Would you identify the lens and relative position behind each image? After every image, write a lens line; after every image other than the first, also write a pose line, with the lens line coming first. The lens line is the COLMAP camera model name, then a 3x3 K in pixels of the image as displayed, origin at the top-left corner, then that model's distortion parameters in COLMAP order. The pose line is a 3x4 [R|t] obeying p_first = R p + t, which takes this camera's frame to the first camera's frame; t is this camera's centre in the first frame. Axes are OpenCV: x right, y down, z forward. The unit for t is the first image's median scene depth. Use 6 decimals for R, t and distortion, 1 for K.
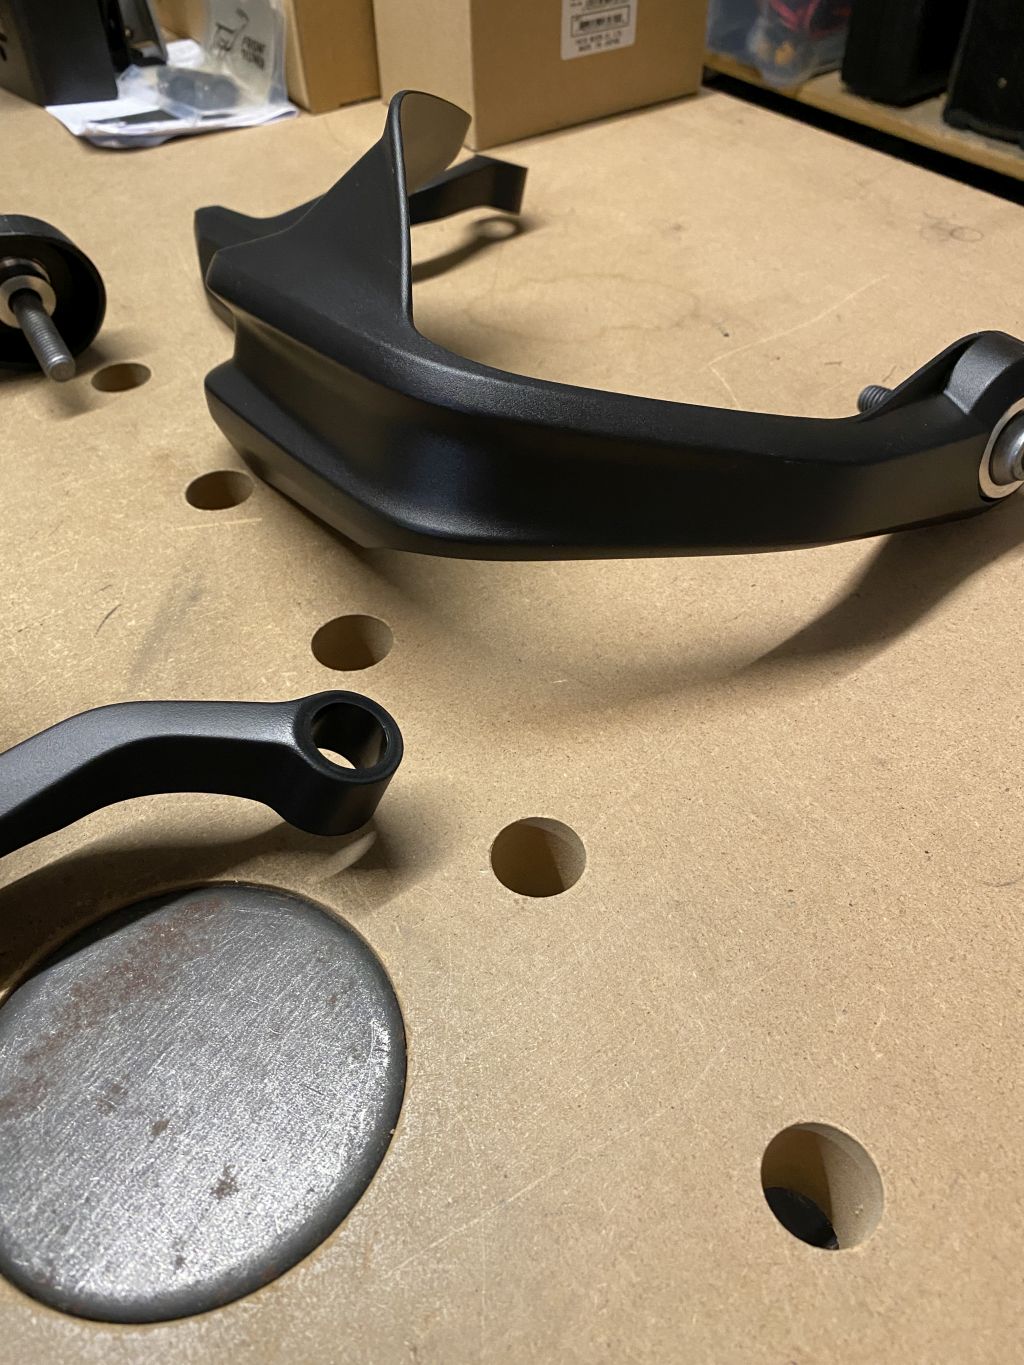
lens RADIAL K [[1029.3, 0, 512.0], [0, 1029.3, 682.5], [0, 0, 1]] dist [0.028263, -0.004586]
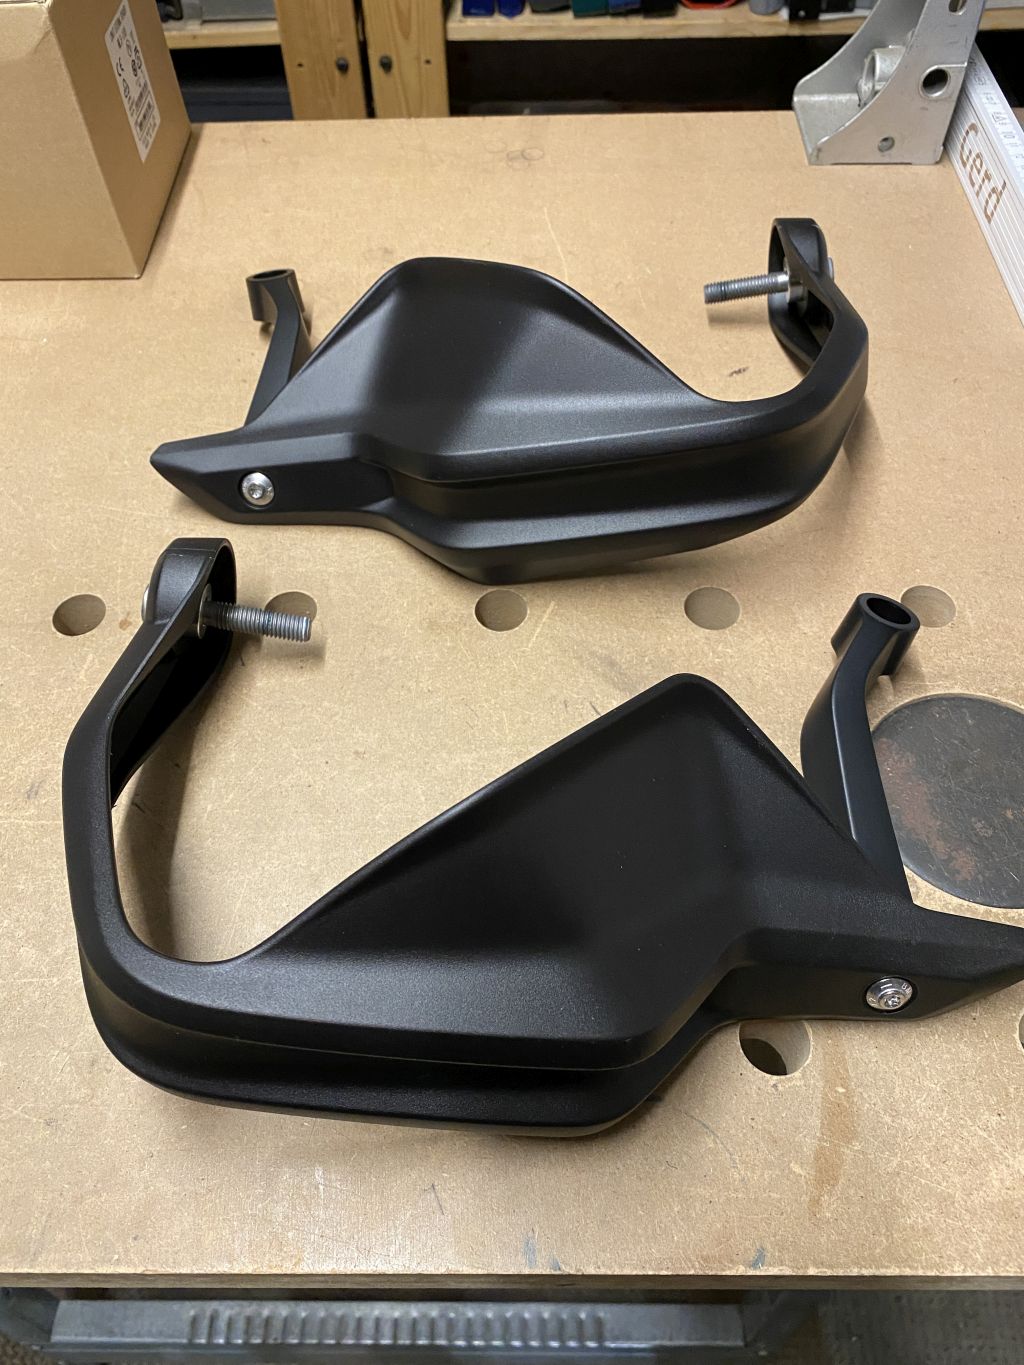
lens RADIAL K [[1029.3, 0, 512.0], [0, 1029.3, 682.5], [0, 0, 1]] dist [0.028263, -0.004586]
pose [[0.576902, -0.668191, 0.469793, -1.018476], [0.596993, 0.737471, 0.315810, -0.560946], [-0.557480, 0.098271, 0.824353, -0.044104]]
